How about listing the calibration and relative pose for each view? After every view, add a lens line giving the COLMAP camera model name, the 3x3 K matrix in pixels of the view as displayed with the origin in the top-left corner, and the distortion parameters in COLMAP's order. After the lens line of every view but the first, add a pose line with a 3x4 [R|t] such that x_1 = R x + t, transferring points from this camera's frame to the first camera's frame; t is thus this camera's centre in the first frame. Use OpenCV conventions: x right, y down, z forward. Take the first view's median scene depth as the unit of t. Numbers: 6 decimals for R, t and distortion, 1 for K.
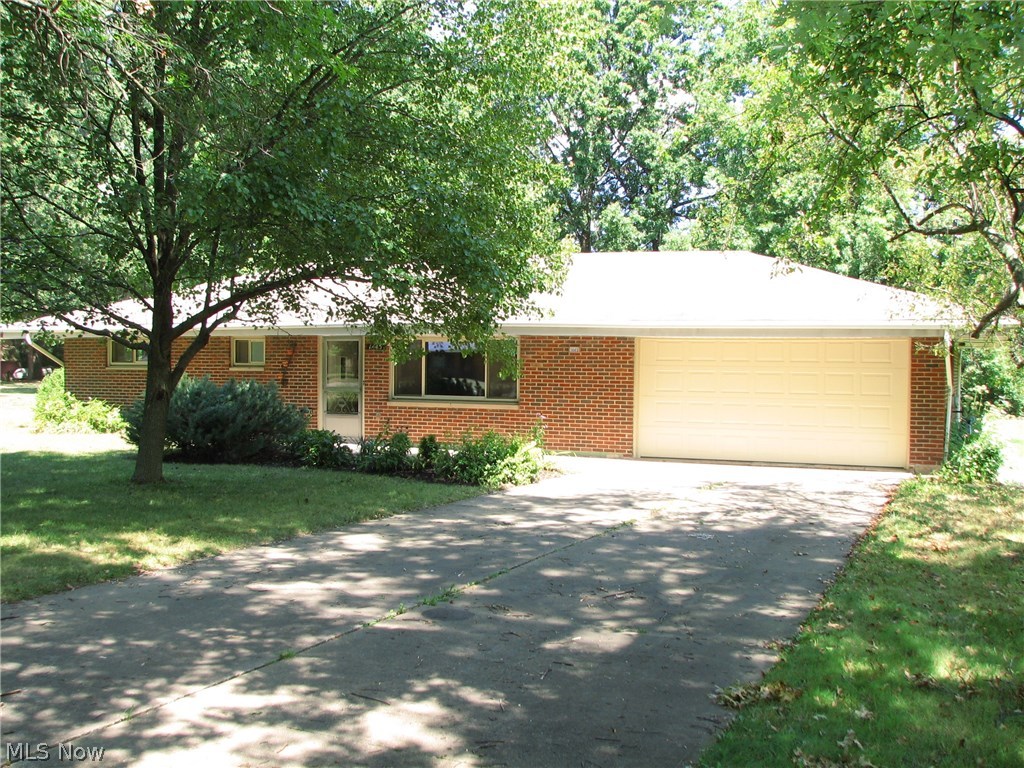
lens RADIAL K [[1091.0, 0, 511.9], [0, 1091.0, 384.1], [0, 0, 1]] dist [-0.114920, 0.000000]
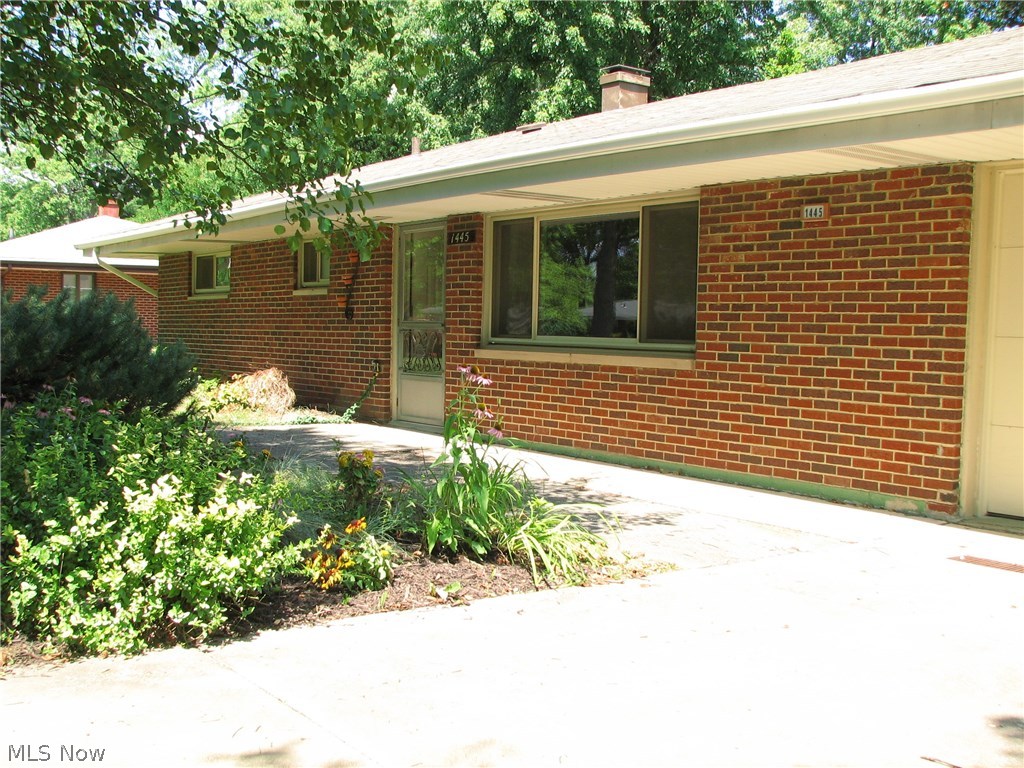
lens RADIAL K [[1091.0, 0, 512.0], [0, 1091.0, 385.6], [0, 0, 1]] dist [-0.114920, 0.000000]
pose [[0.886144, 0.025178, -0.462726, 0.139725], [-0.007184, 0.999149, 0.040608, 0.013819], [0.463355, -0.032660, 0.885571, 0.630322]]
